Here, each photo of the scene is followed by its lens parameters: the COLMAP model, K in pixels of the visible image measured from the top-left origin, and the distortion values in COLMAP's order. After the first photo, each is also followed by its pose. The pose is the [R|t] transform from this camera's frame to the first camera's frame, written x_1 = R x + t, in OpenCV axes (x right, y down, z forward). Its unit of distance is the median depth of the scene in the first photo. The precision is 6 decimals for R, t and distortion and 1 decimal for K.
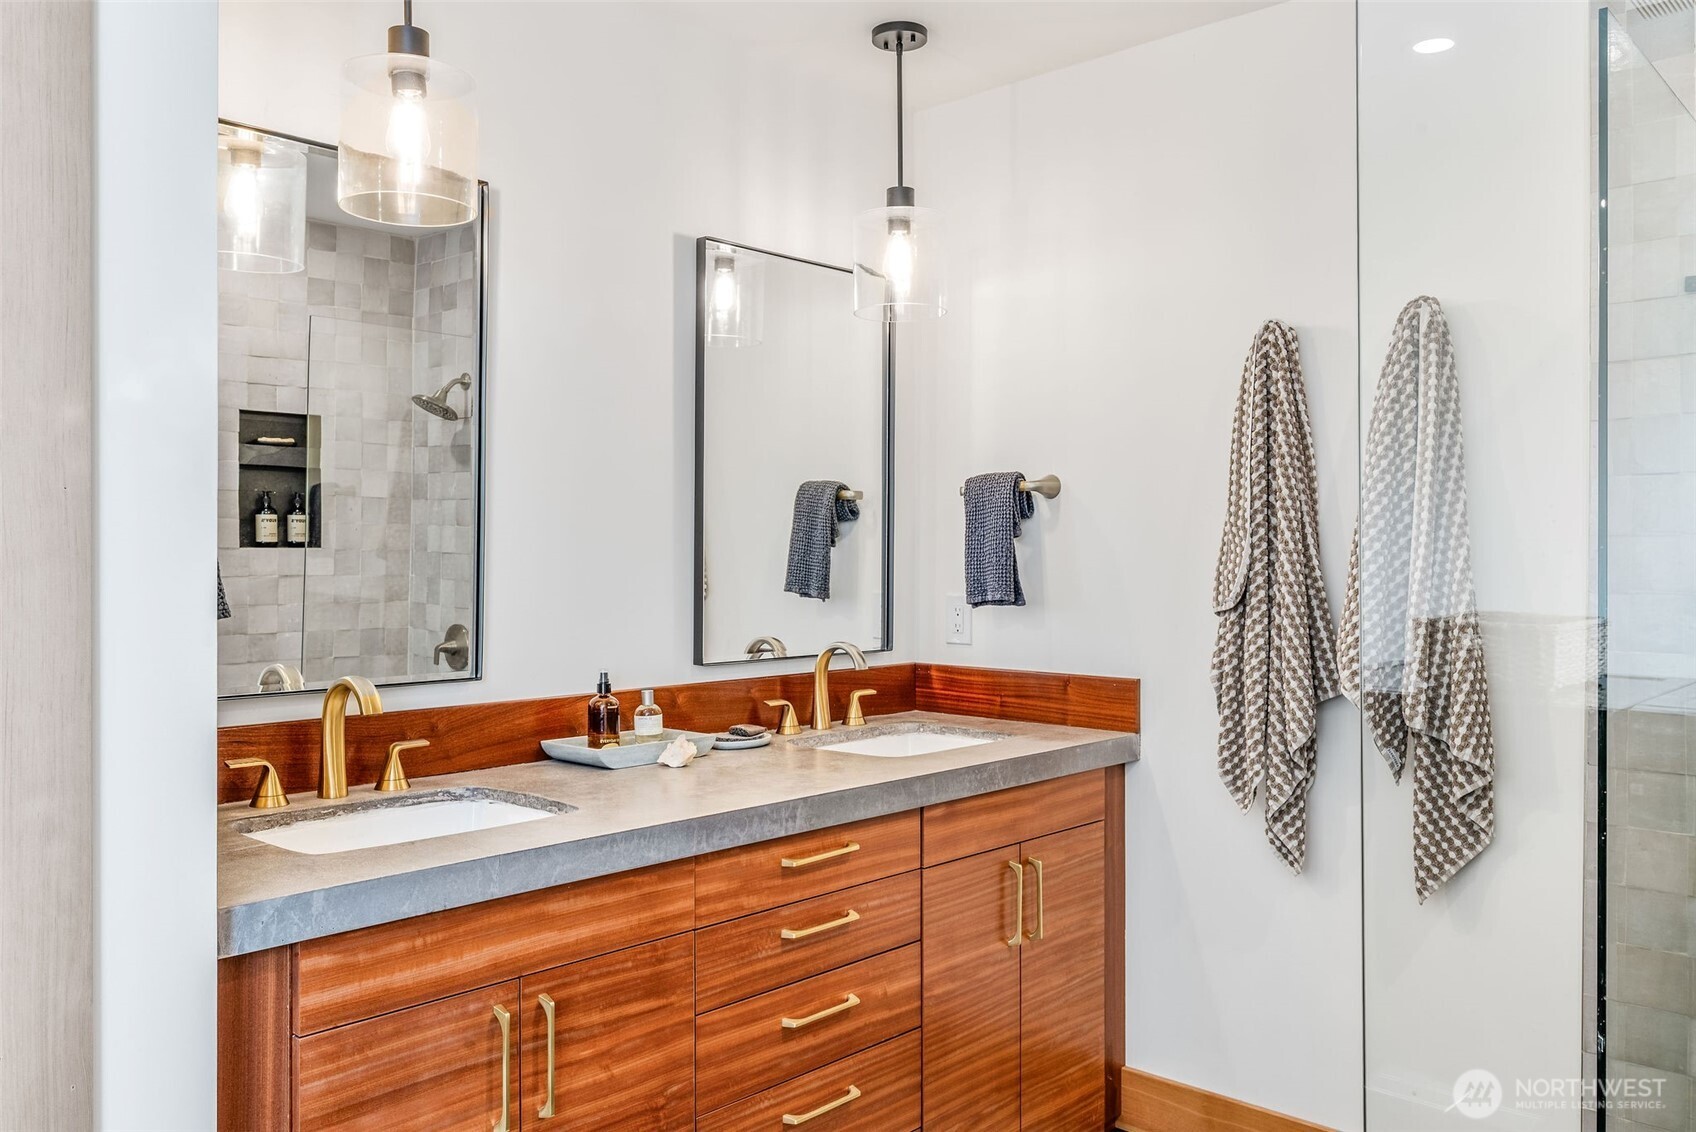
lens RADIAL K [[1320.5, 0, 842.2], [0, 1320.5, 556.2], [0, 0, 1]] dist [-0.001118, 0.009359]
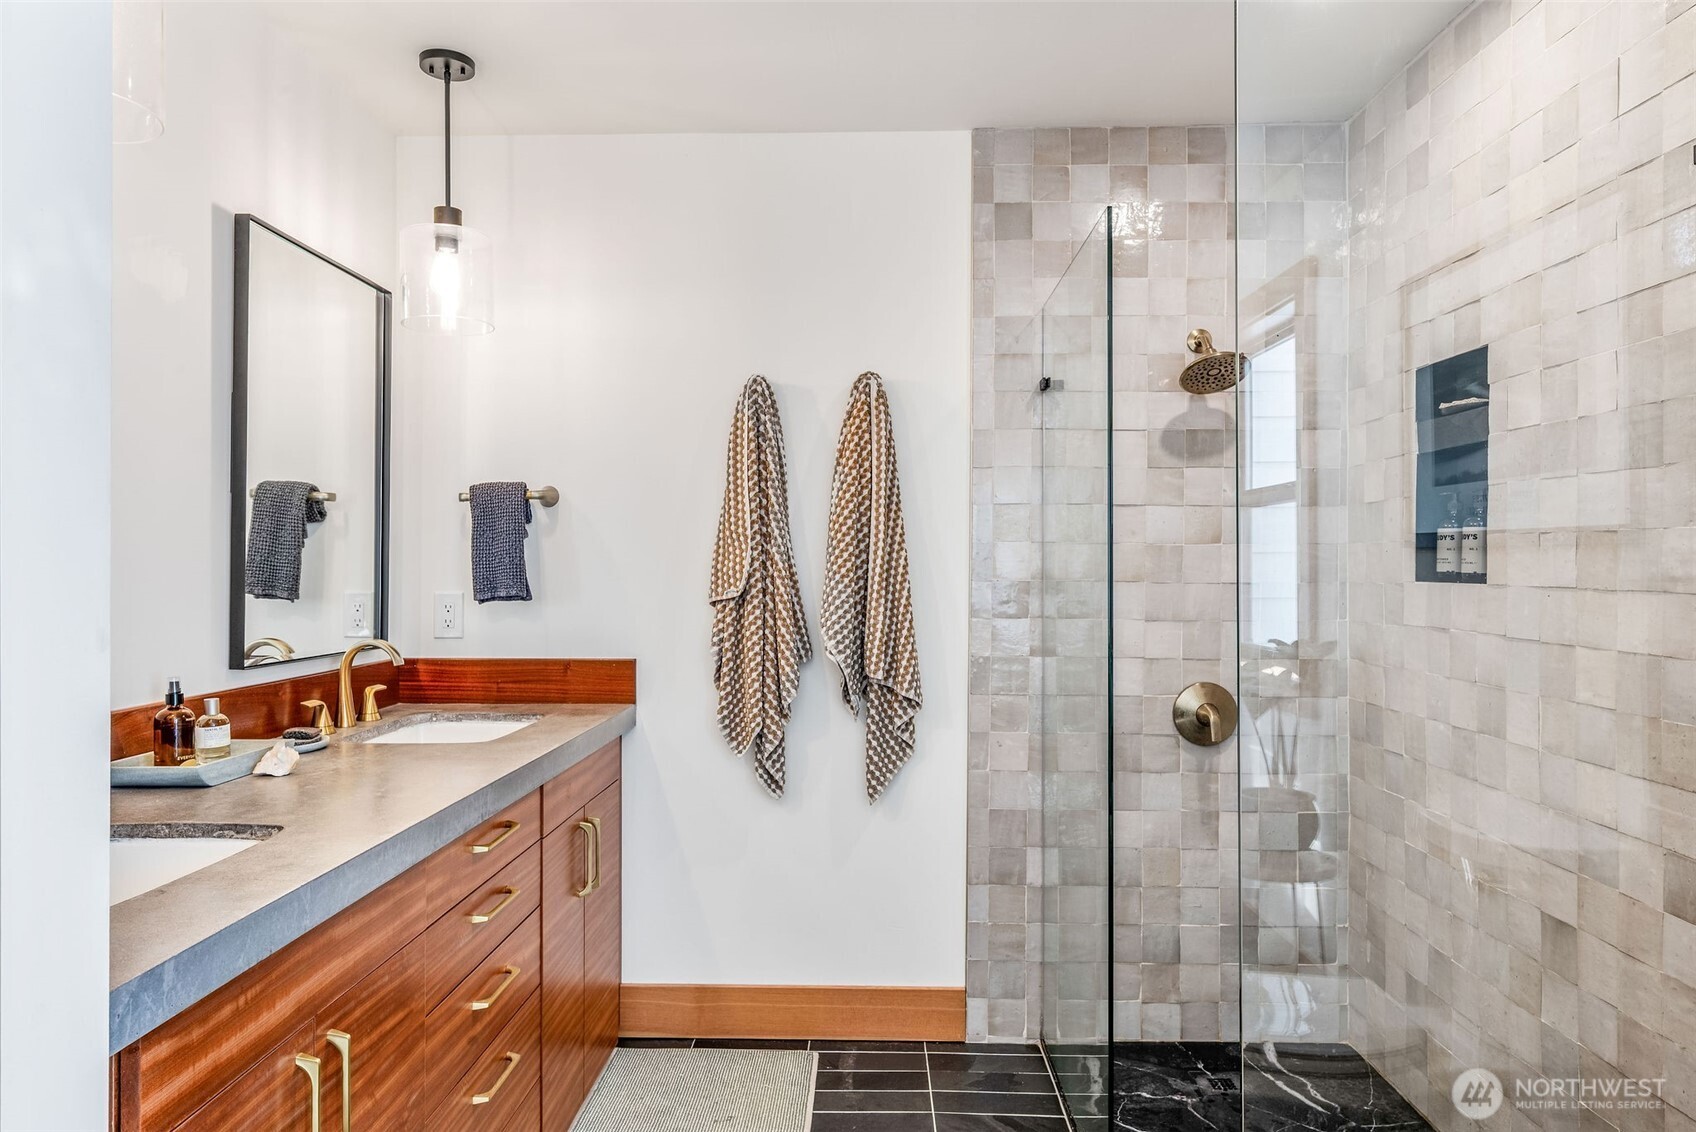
lens RADIAL K [[1074.0, 0, 849.1], [0, 1074.0, 568.1], [0, 0, 1]] dist [0.002361, -0.004452]
pose [[0.745337, 0.000750, 0.666688, -0.315209], [-0.000019, 0.999999, -0.001104, 0.012322], [-0.666688, 0.000810, 0.745336, 0.153110]]
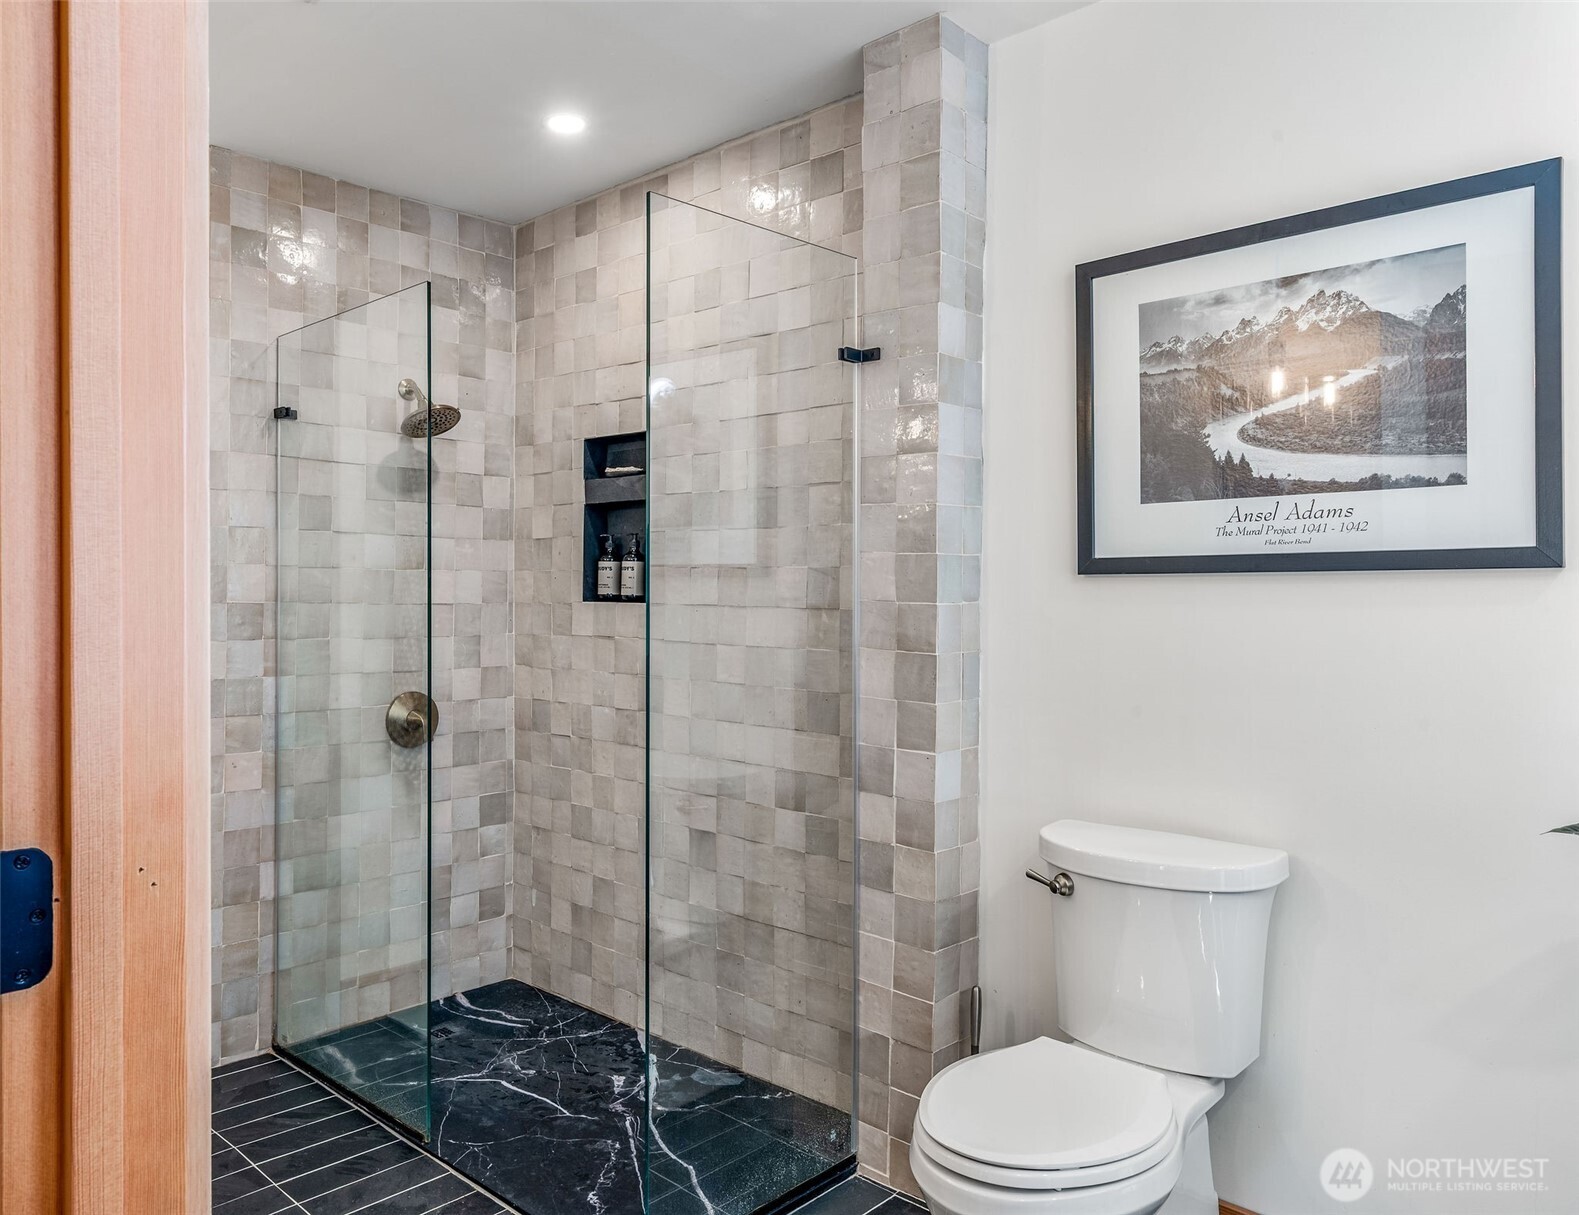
lens RADIAL K [[1025.3, 0, 785.7], [0, 1025.3, 602.0], [0, 0, 1]] dist [-0.002802, -0.003510]
pose [[0.022405, -0.009435, 0.999704, -0.521199], [-0.002016, 0.999953, 0.009483, 0.011686], [-0.999747, -0.002228, 0.022385, 0.289868]]
